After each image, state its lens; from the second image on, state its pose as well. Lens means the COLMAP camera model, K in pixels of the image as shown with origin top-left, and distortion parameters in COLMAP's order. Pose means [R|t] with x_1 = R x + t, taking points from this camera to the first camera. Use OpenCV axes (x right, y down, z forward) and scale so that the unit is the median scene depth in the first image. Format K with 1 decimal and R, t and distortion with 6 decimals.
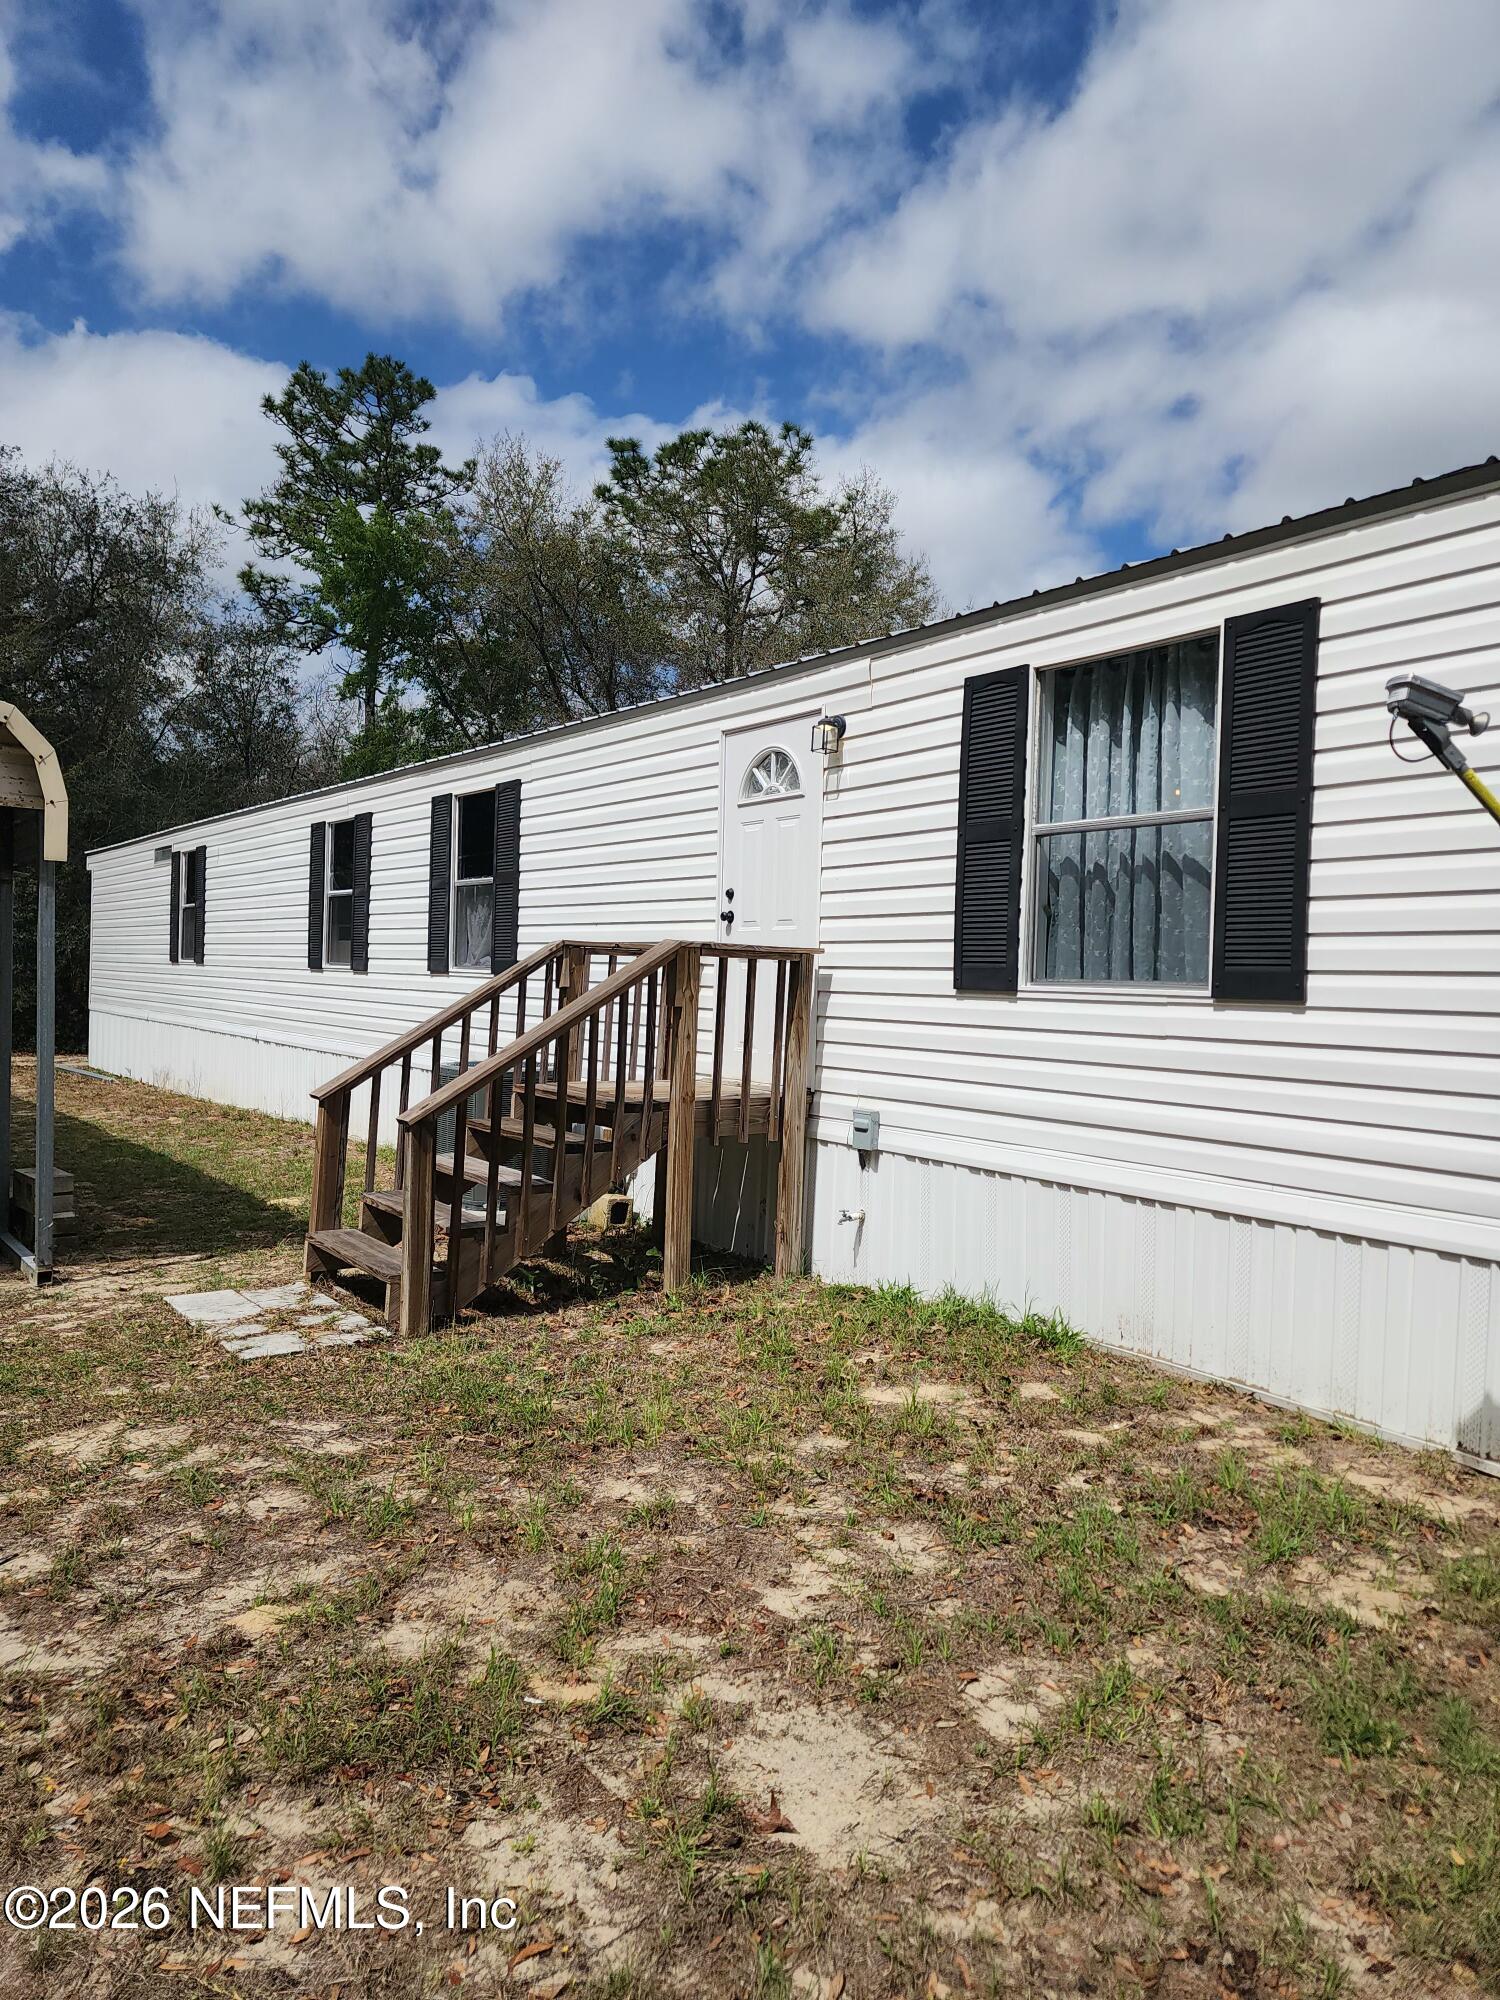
lens RADIAL K [[1354.5, 0, 745.8], [0, 1354.5, 999.0], [0, 0, 1]] dist [-0.045564, -0.016285]
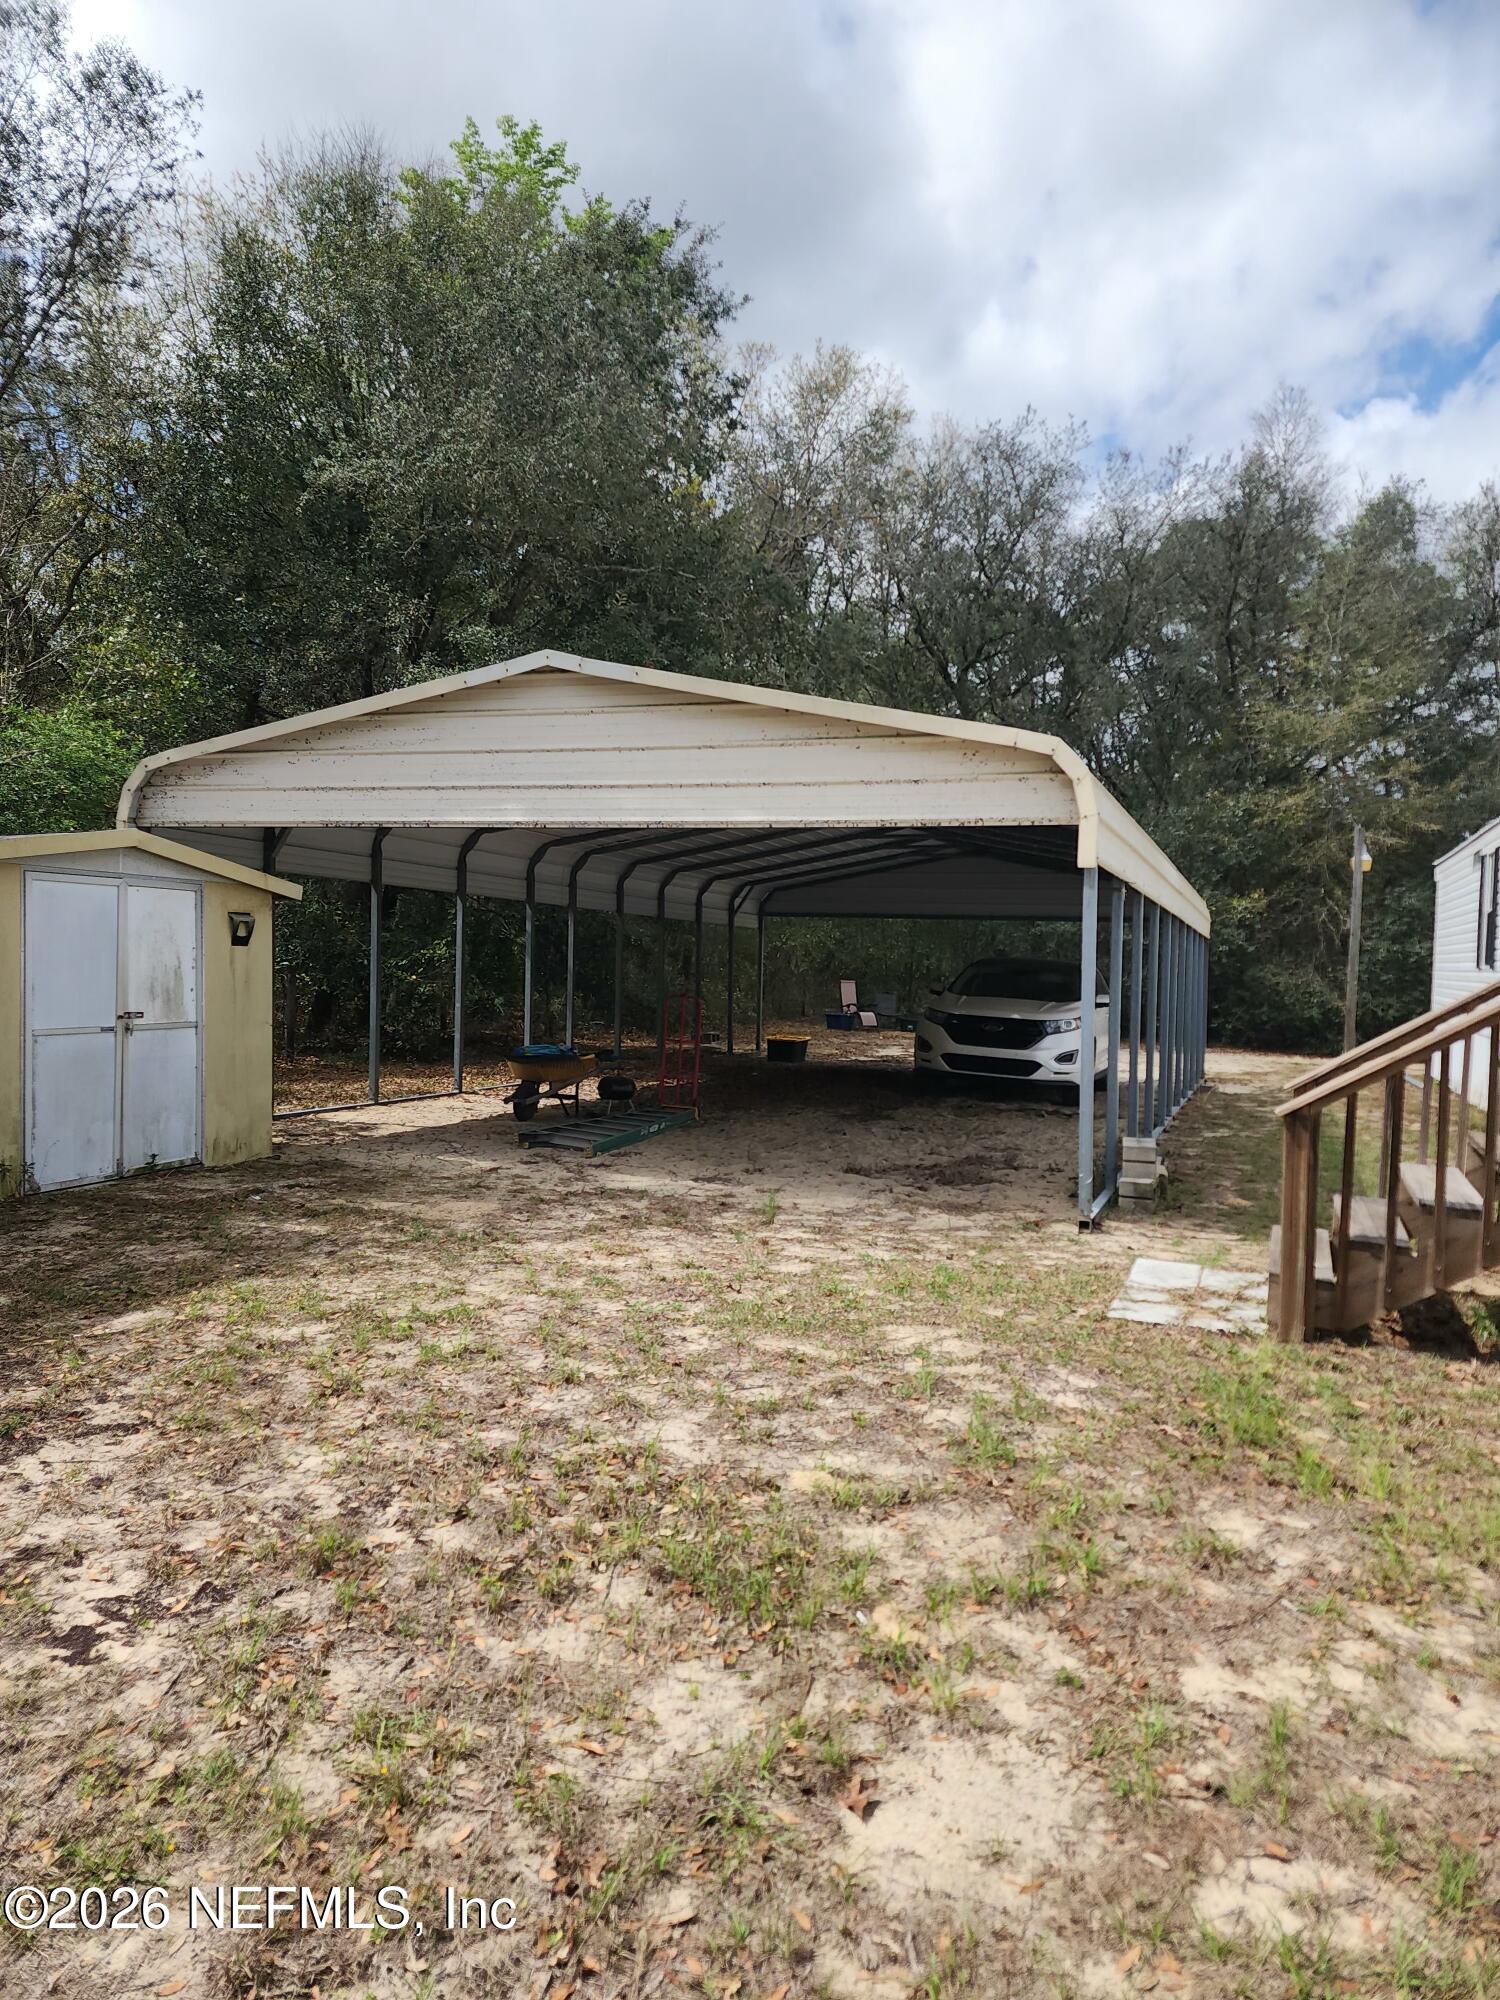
lens RADIAL K [[1354.5, 0, 745.8], [0, 1354.5, 997.8], [0, 0, 1]] dist [-0.045564, -0.016285]
pose [[0.538502, 0.054166, -0.840881, 0.540765], [-0.065332, 0.997612, 0.022423, 0.026556], [0.840088, 0.042861, 0.540755, 0.293373]]
